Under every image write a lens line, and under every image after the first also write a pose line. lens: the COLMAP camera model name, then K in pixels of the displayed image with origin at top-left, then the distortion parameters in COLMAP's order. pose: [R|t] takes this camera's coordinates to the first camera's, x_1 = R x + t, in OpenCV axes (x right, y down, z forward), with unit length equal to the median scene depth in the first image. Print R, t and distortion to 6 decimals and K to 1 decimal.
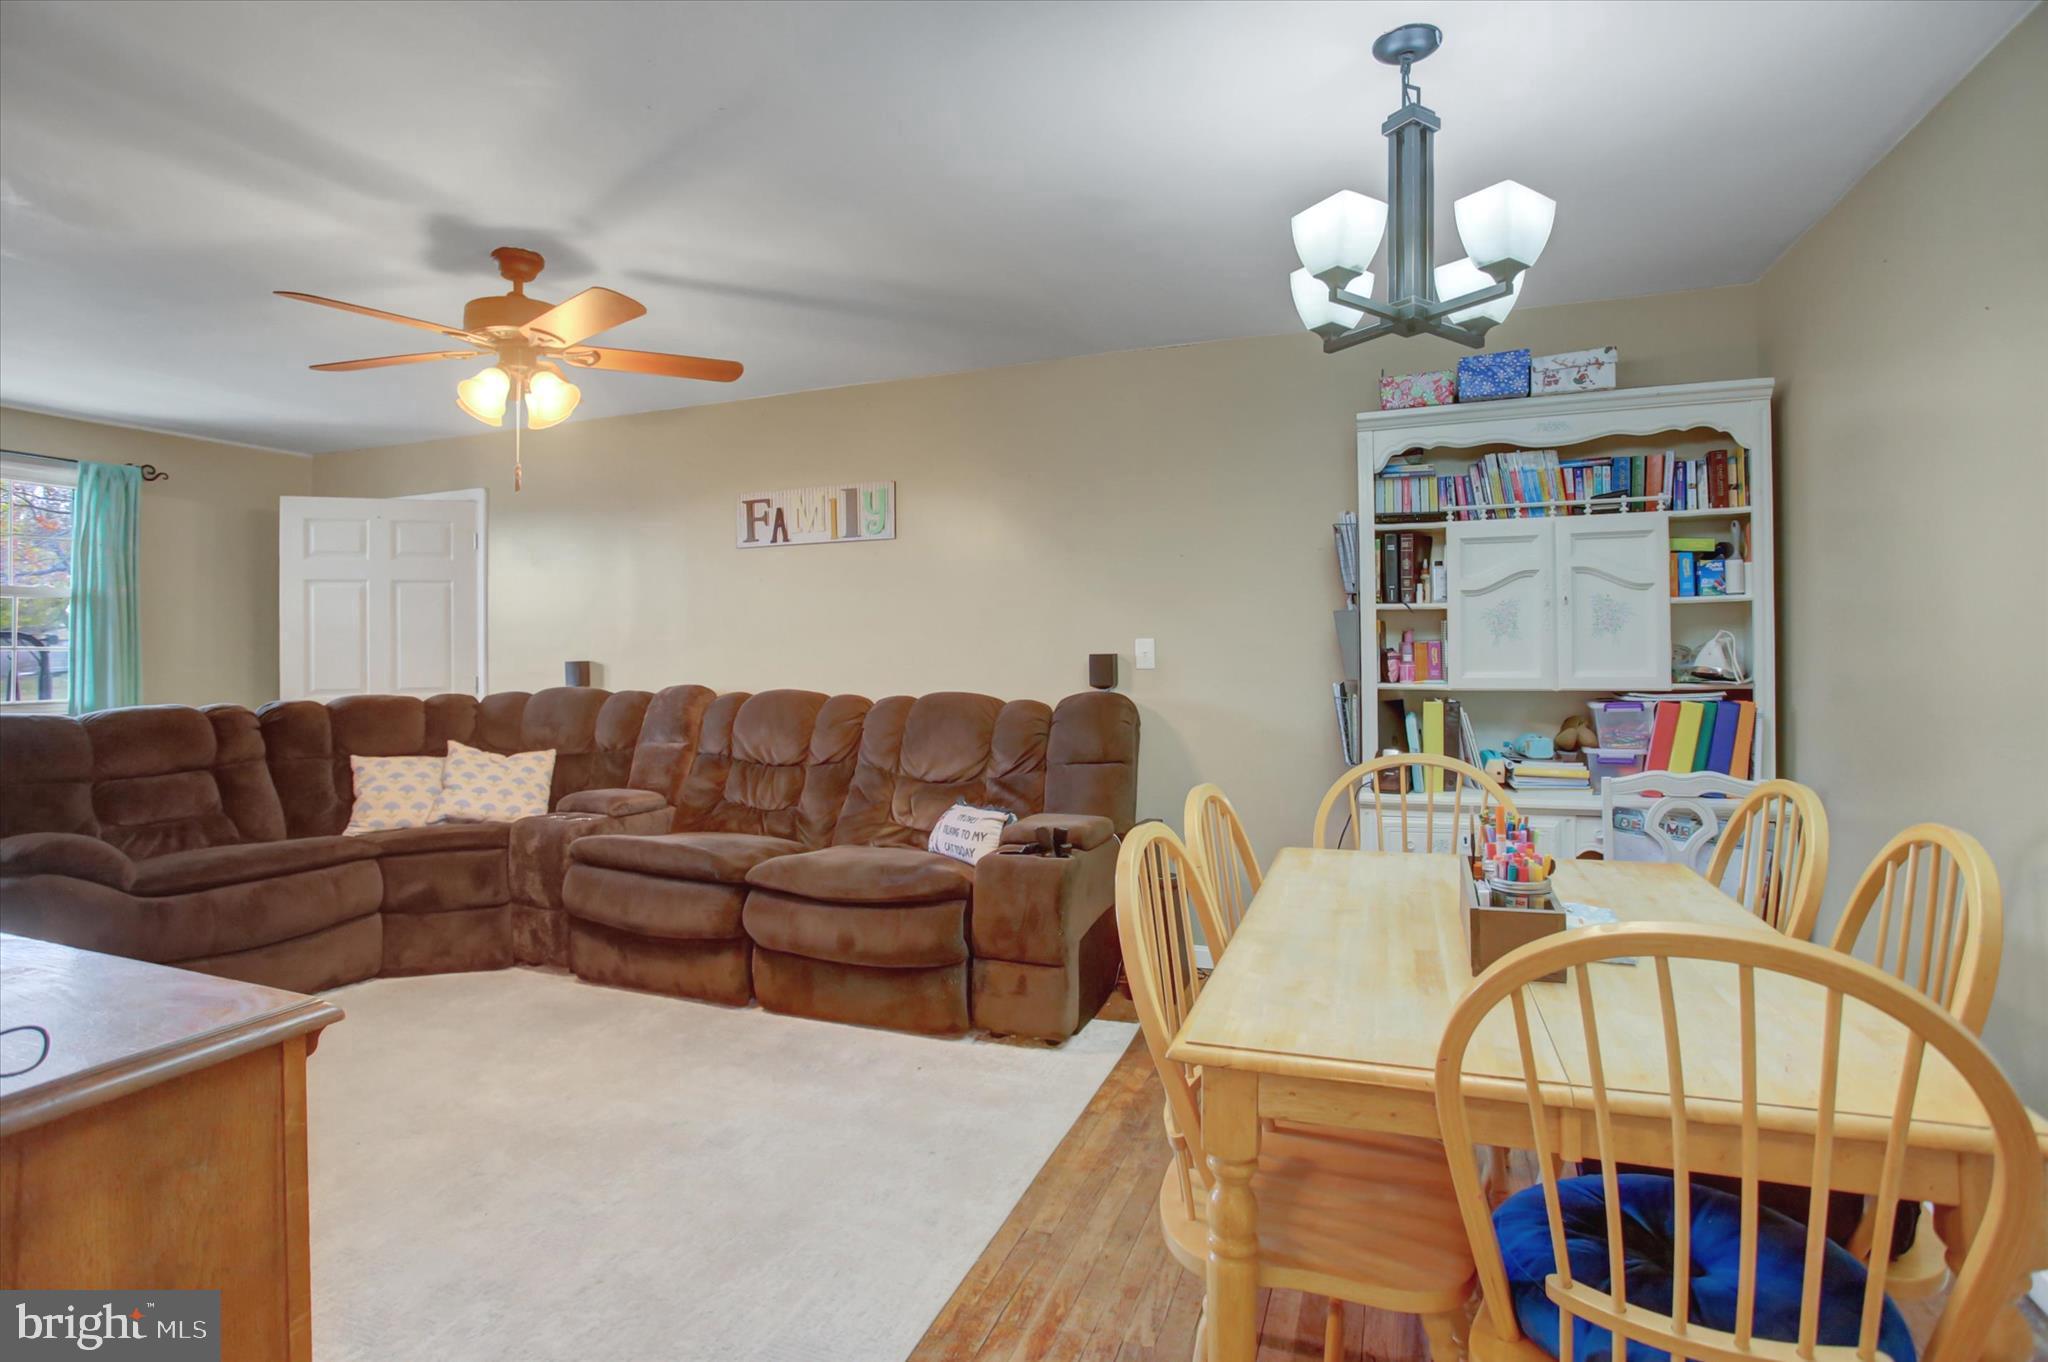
lens RADIAL K [[1013.0, 0, 995.4], [0, 1013.0, 648.2], [0, 0, 1]] dist [-0.066306, 0.026308]
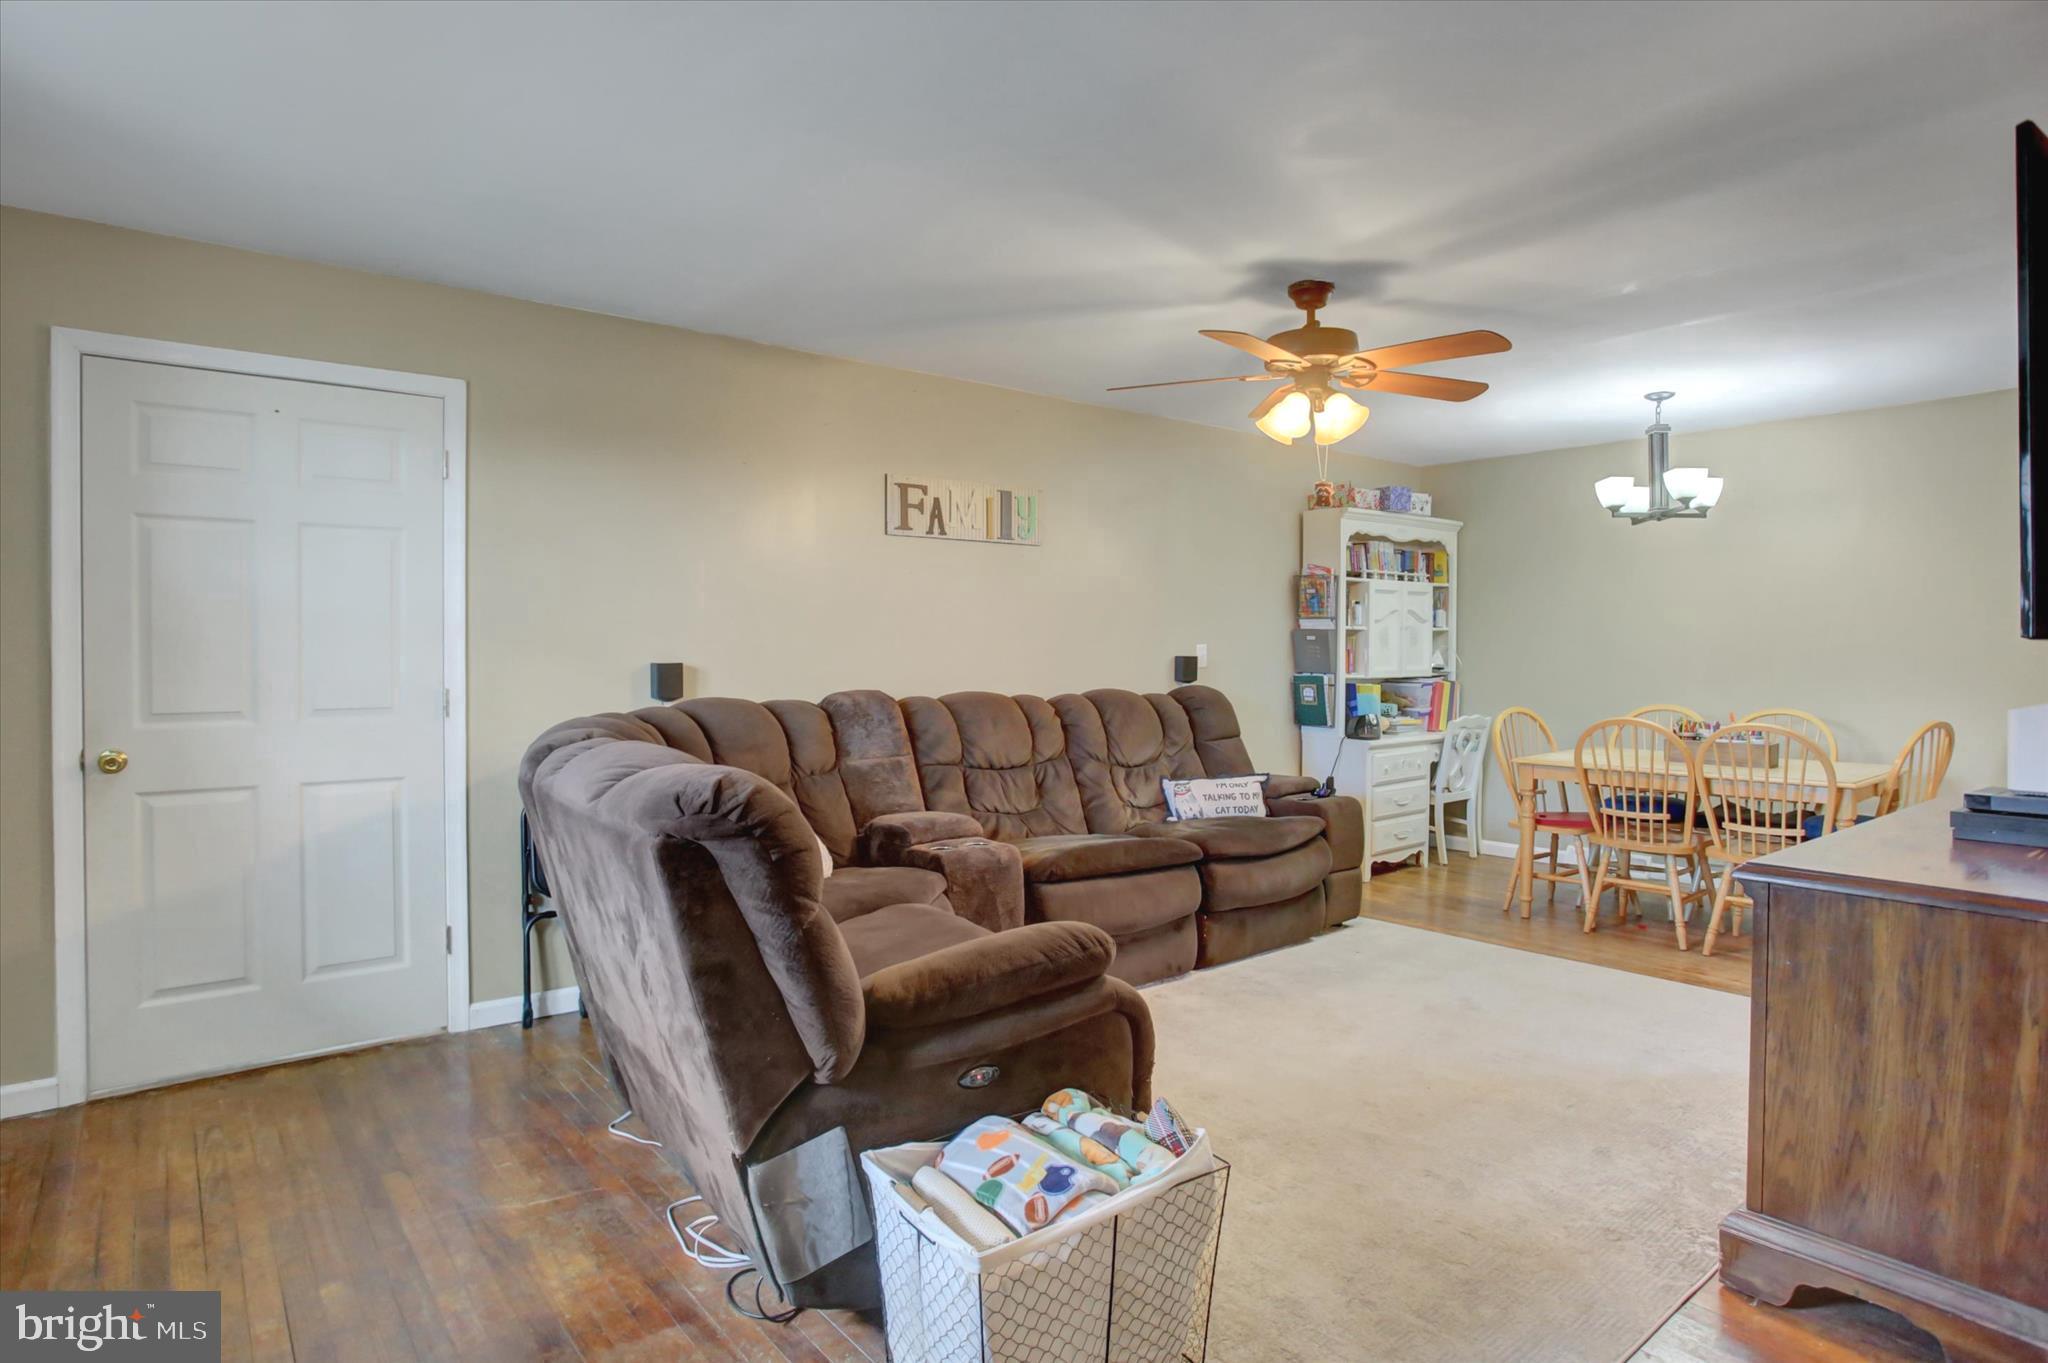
lens RADIAL K [[1126.8, 0, 998.2], [0, 1126.8, 653.6], [0, 0, 1]] dist [-0.037812, 0.000673]
pose [[0.495201, 0.008885, 0.868733, -1.449761], [-0.001877, 0.999956, -0.009157, 0.018958], [-0.868776, 0.002904, 0.495196, 0.579894]]
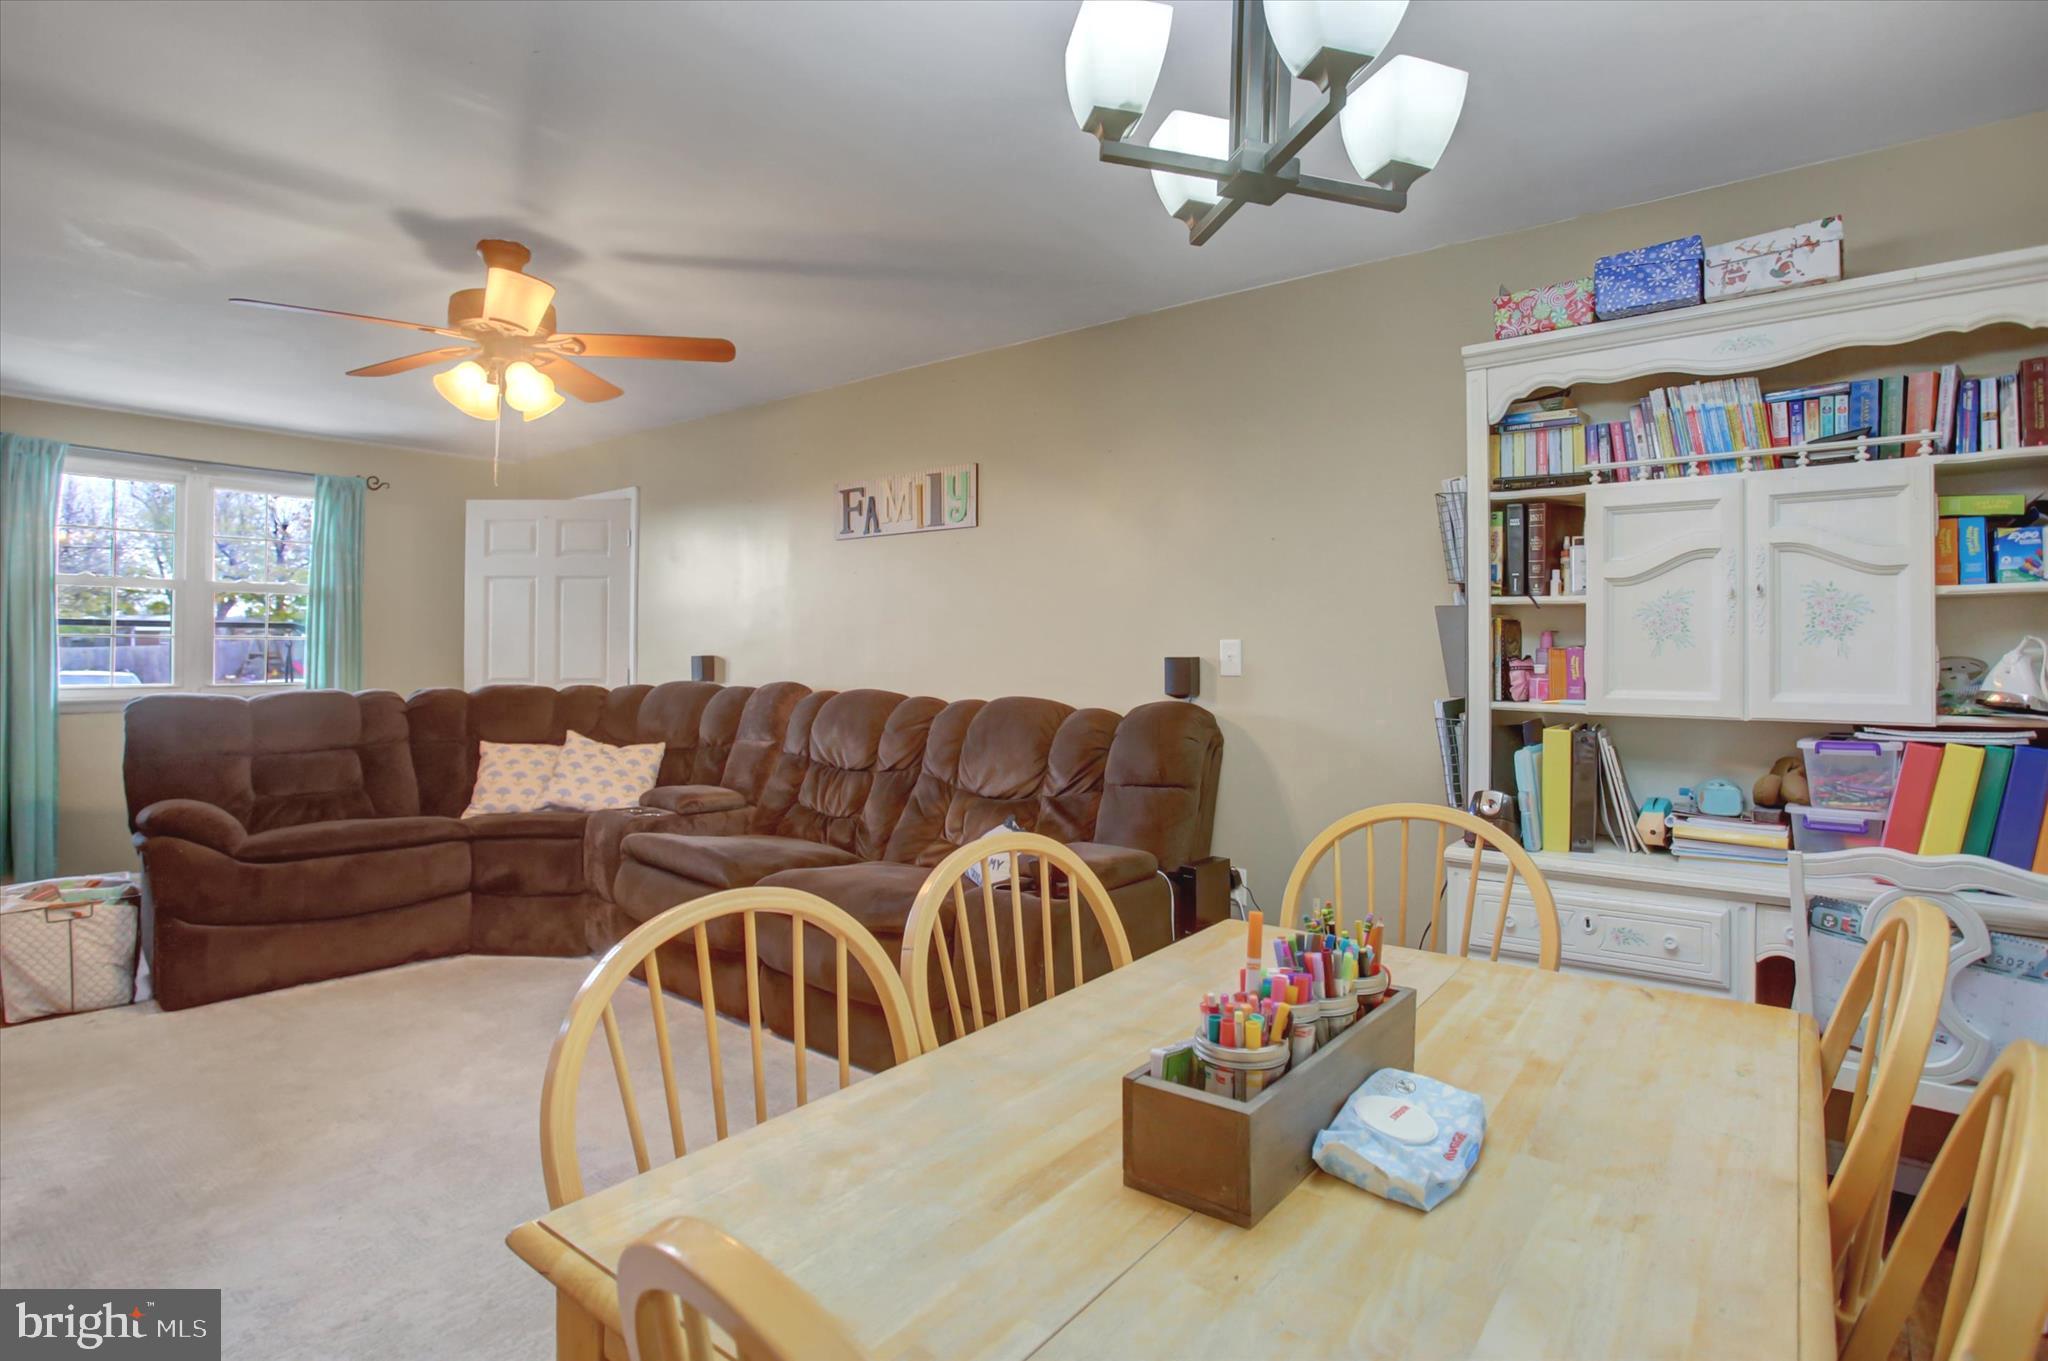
lens RADIAL K [[1031.5, 0, 994.8], [0, 1031.5, 645.0], [0, 0, 1]] dist [-0.070060, 0.030939]
pose [[0.953075, 0.012419, -0.302480, 0.251730], [-0.012489, 0.999921, 0.001703, -0.004429], [0.302477, 0.002154, 0.953154, 0.155168]]
